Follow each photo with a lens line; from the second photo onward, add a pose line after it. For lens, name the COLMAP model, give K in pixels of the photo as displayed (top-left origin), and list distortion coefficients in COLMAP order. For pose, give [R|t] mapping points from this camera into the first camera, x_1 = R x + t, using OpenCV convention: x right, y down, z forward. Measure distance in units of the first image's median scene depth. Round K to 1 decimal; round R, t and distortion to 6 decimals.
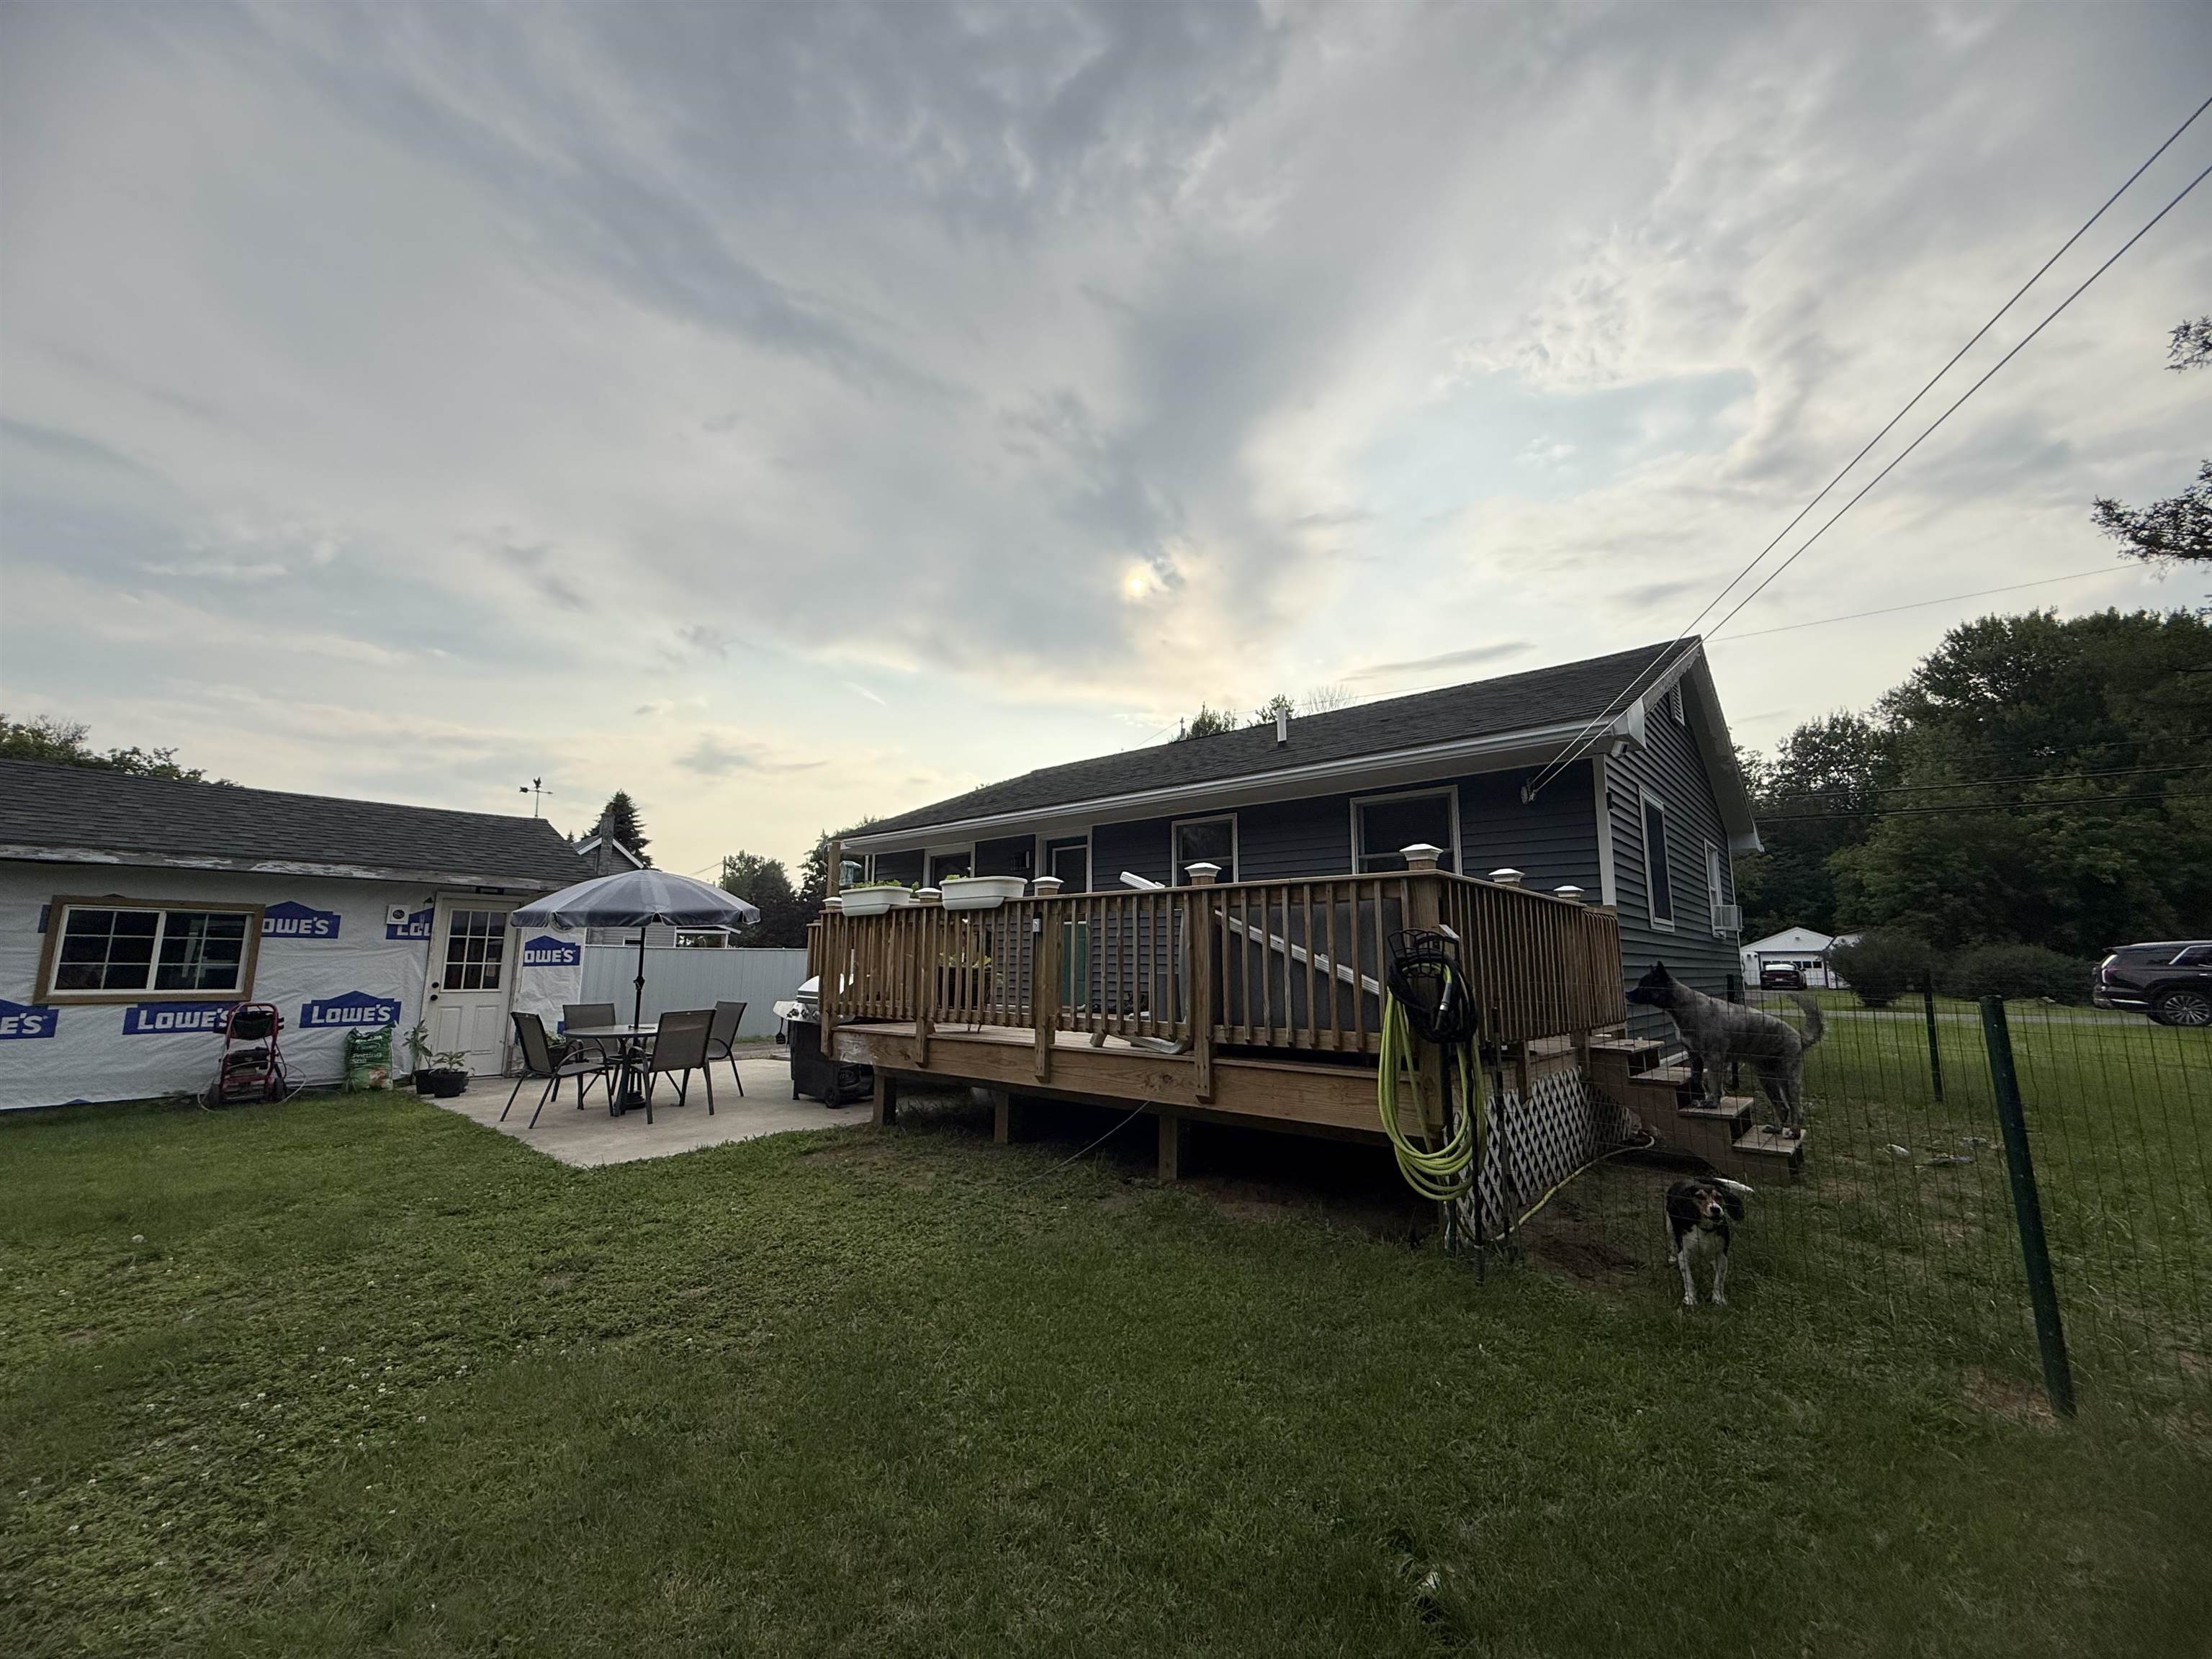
lens RADIAL K [[885.0, 0, 1106.0], [0, 885.0, 829.5], [0, 0, 1]] dist [0.004431, -0.000164]
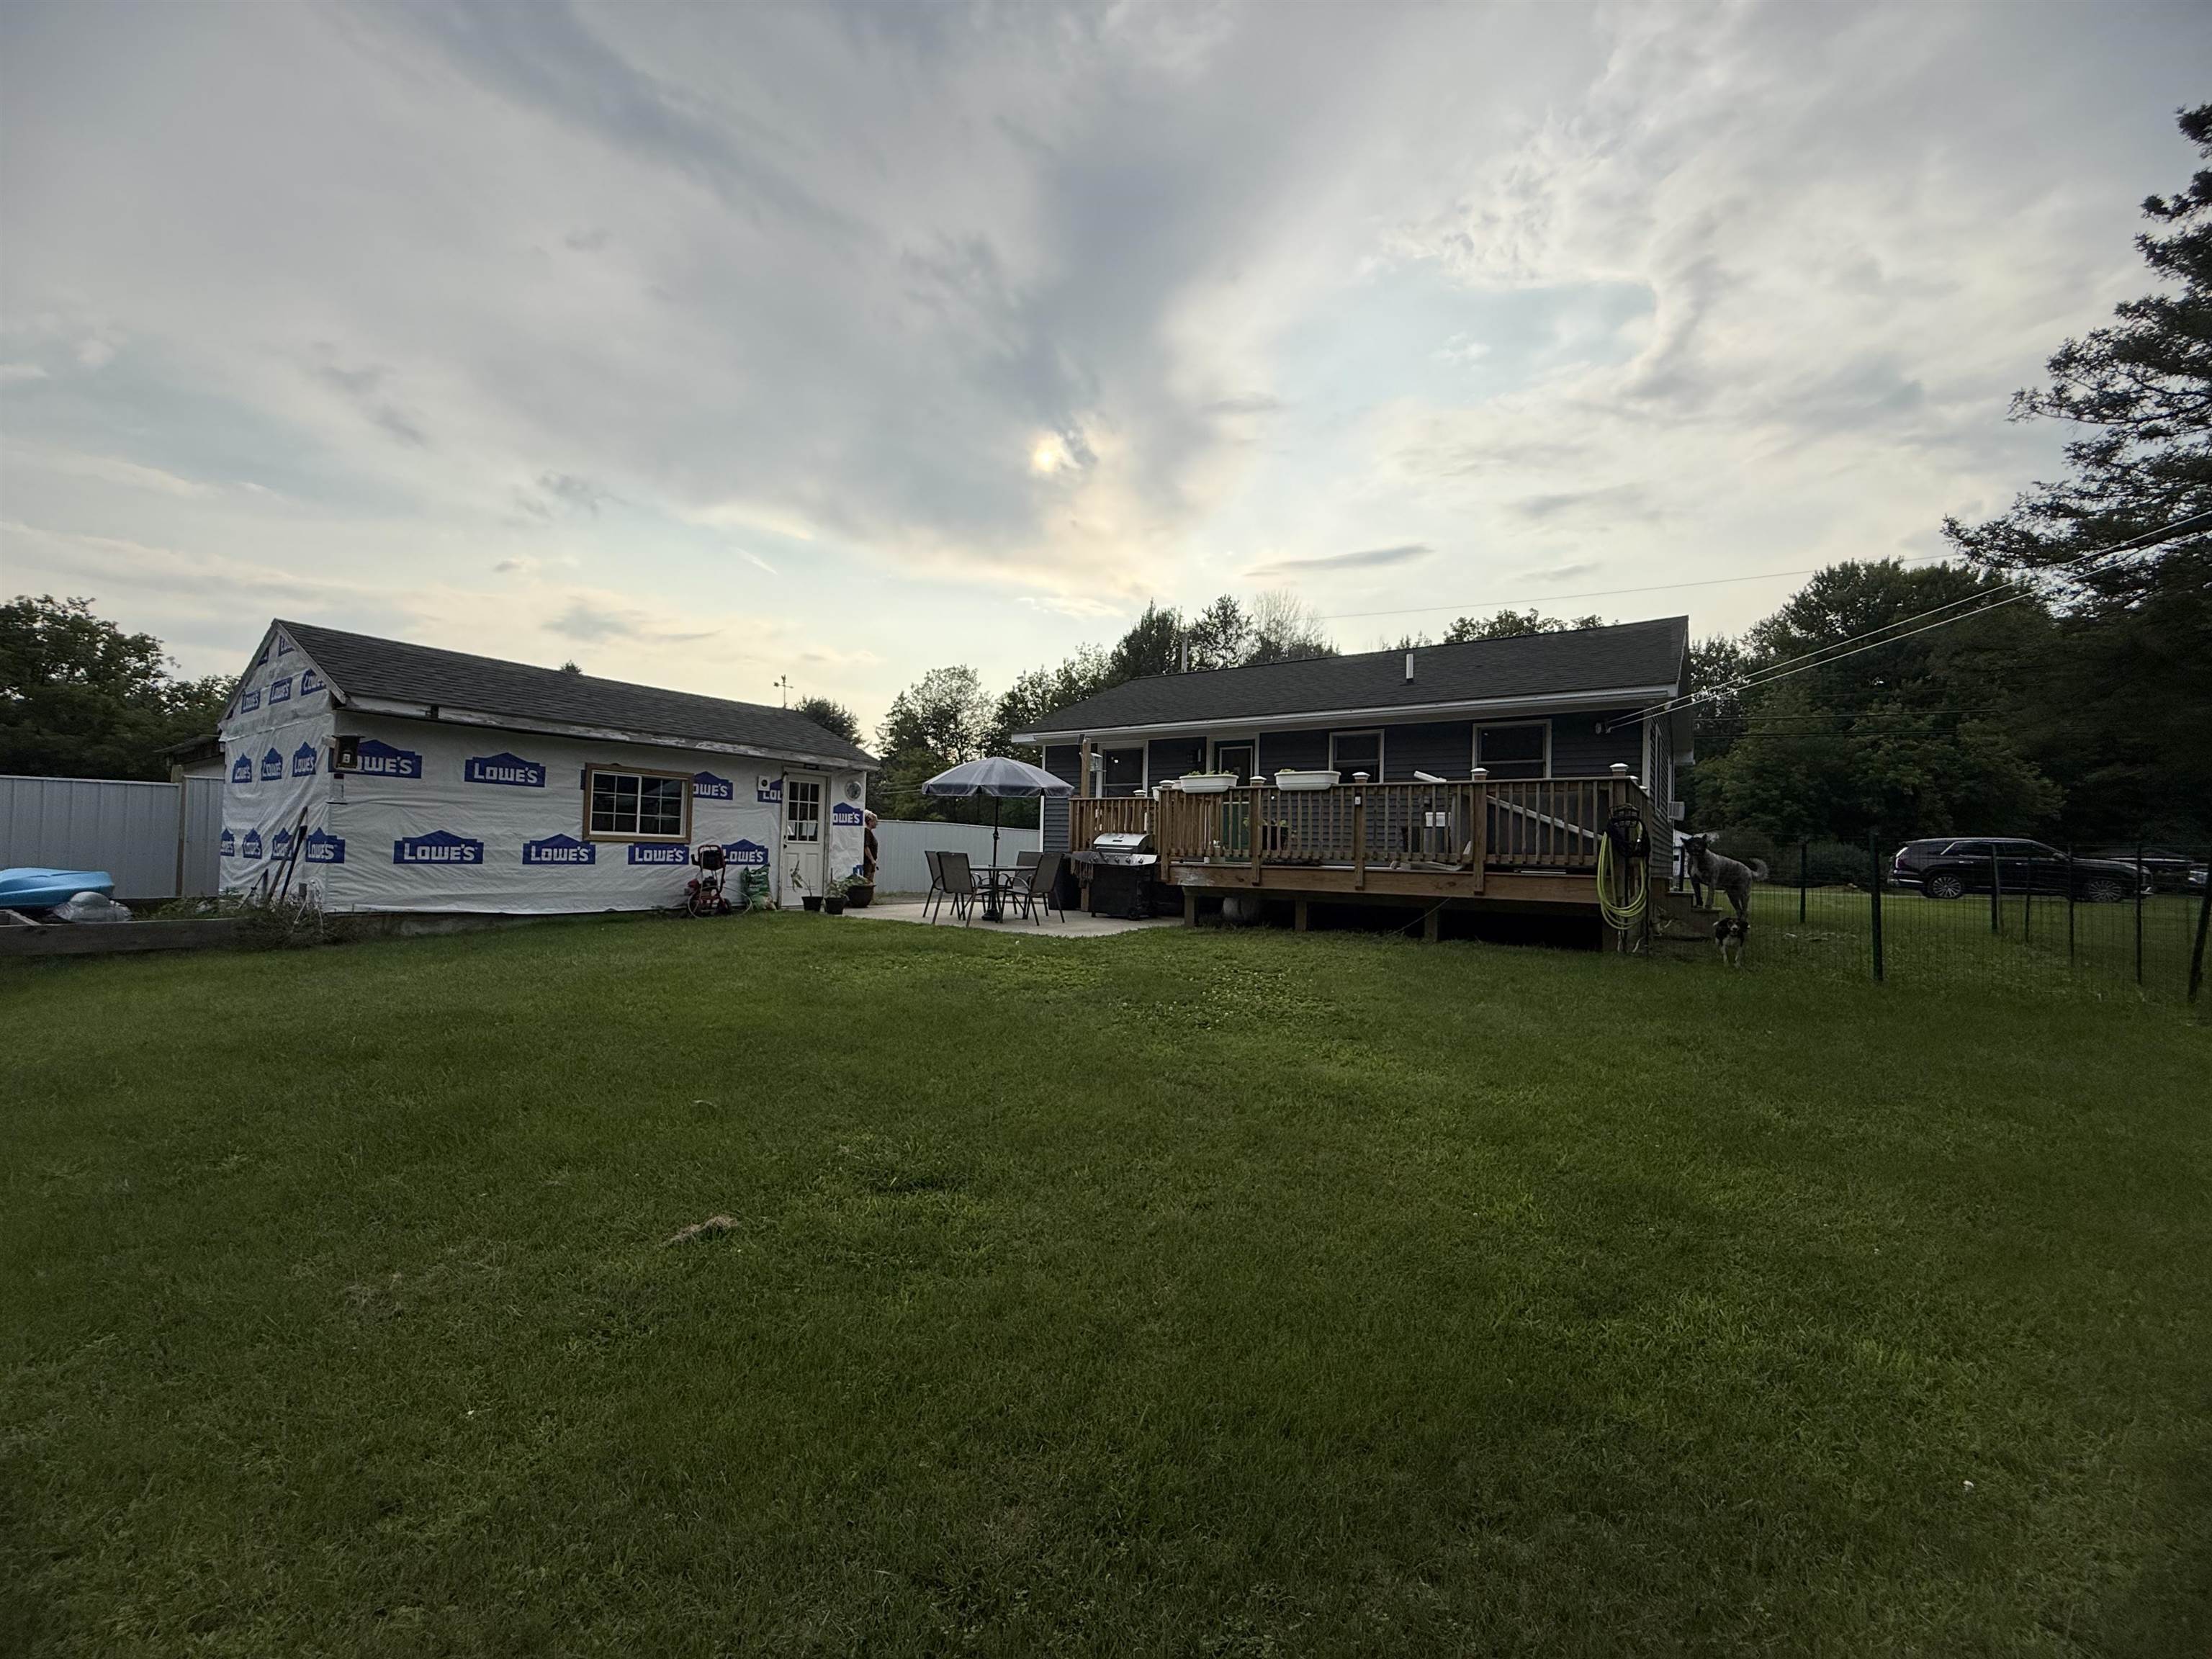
lens RADIAL K [[886.4, 0, 1105.9], [0, 886.4, 823.3], [0, 0, 1]] dist [-0.003147, 0.004169]
pose [[0.993459, 0.022000, 0.112054, -0.474835], [-0.035118, 0.992573, 0.116475, -0.018525], [-0.108659, -0.119649, 0.986852, -0.399833]]
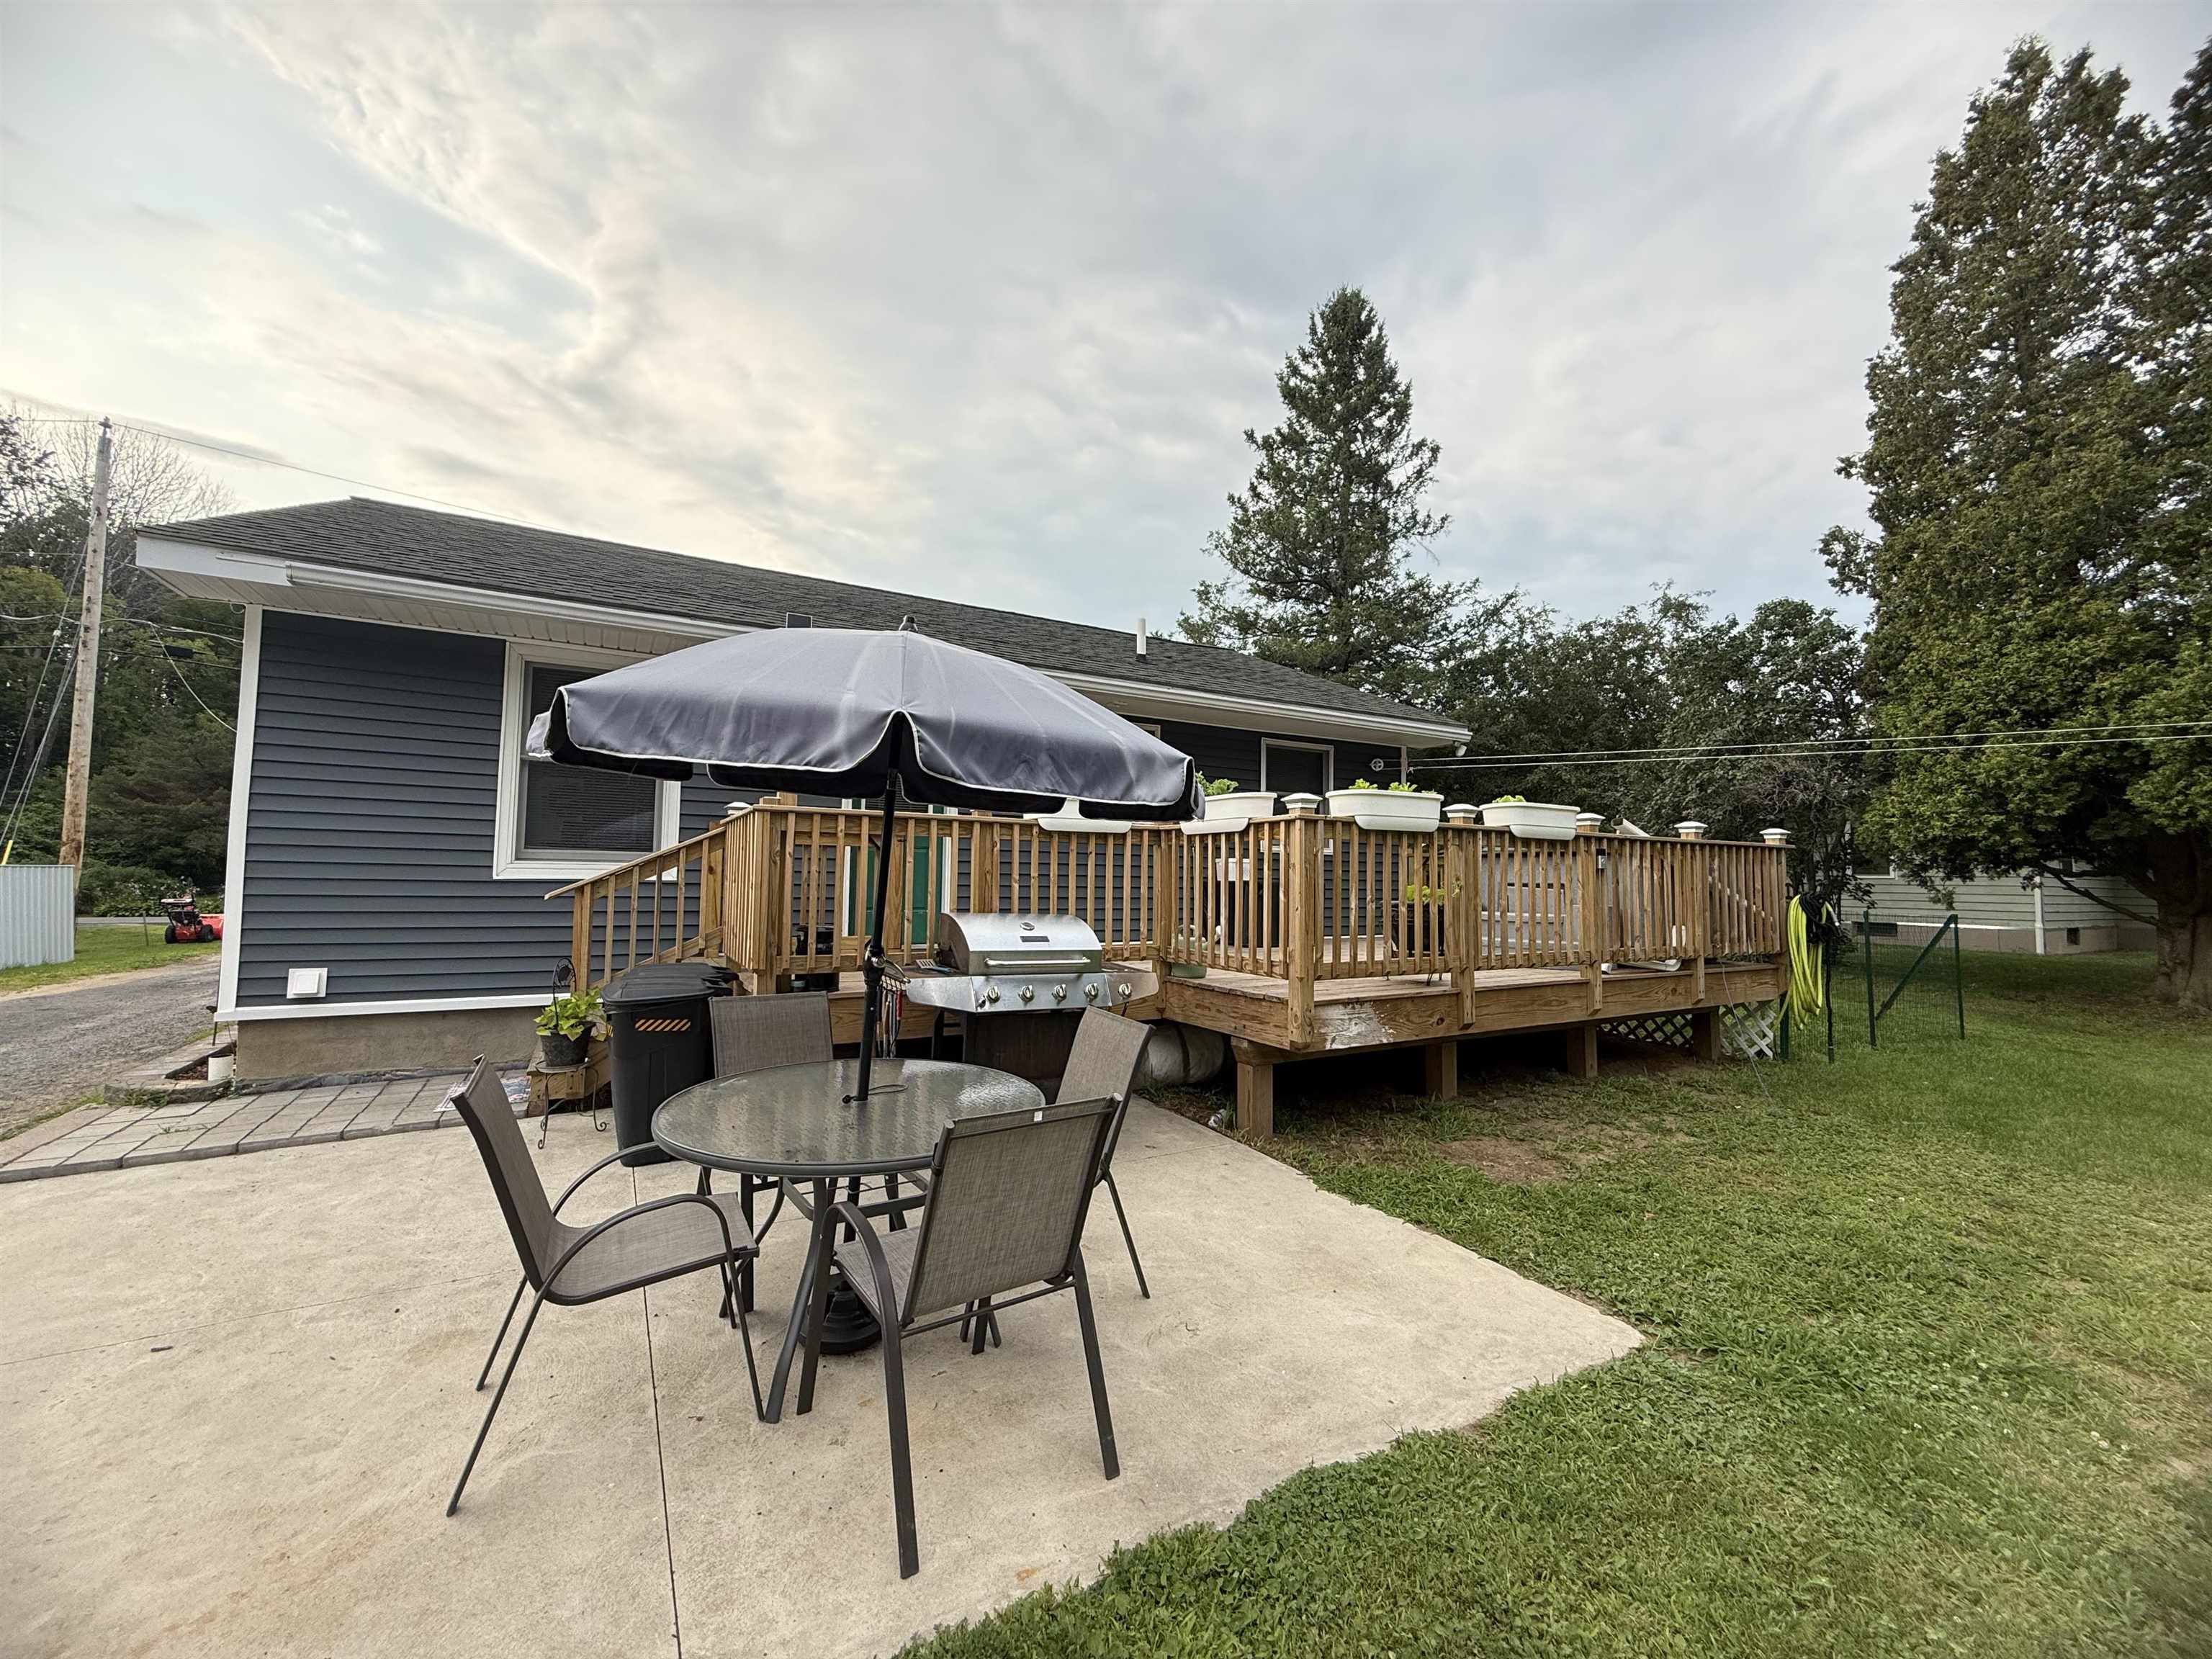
lens RADIAL K [[923.7, 0, 1106.0], [0, 923.7, 829.5], [0, 0, 1]] dist [-0.000896, -0.000225]
pose [[0.350642, 0.058749, 0.934665, -0.777115], [-0.152845, 0.988239, -0.004776, 0.102104], [-0.923953, -0.141184, 0.355498, 0.728063]]
